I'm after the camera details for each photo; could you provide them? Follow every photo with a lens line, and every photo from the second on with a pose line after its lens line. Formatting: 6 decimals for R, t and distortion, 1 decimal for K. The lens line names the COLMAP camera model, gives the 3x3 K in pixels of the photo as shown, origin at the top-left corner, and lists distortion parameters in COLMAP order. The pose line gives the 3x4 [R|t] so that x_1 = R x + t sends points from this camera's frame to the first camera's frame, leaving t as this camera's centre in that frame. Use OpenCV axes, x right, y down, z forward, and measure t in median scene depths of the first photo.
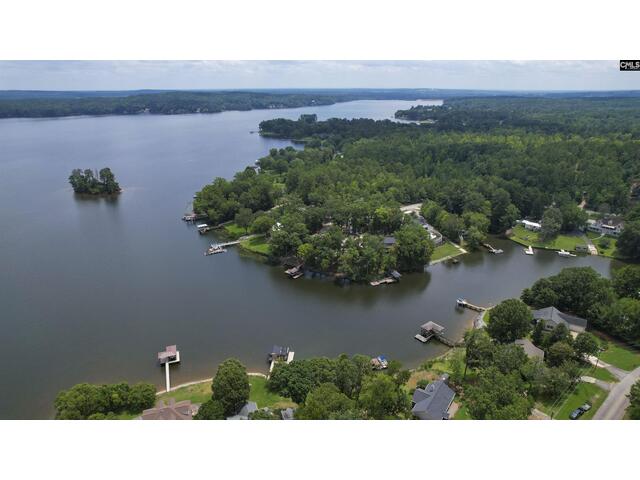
lens RADIAL K [[410.8, 0, 320.0], [0, 410.8, 240.0], [0, 0, 1]] dist [-0.100349, 0.088660]
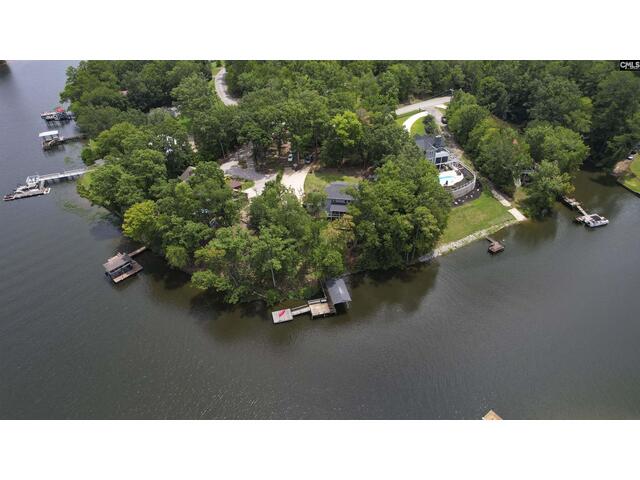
lens RADIAL K [[410.8, 0, 320.0], [0, 410.8, 240.0], [0, 0, 1]] dist [-0.100349, 0.088660]
pose [[0.994057, 0.055164, -0.093845, 0.166602], [-0.025938, 0.957291, 0.287960, -0.070052], [0.105722, -0.283814, 0.953033, 0.509779]]
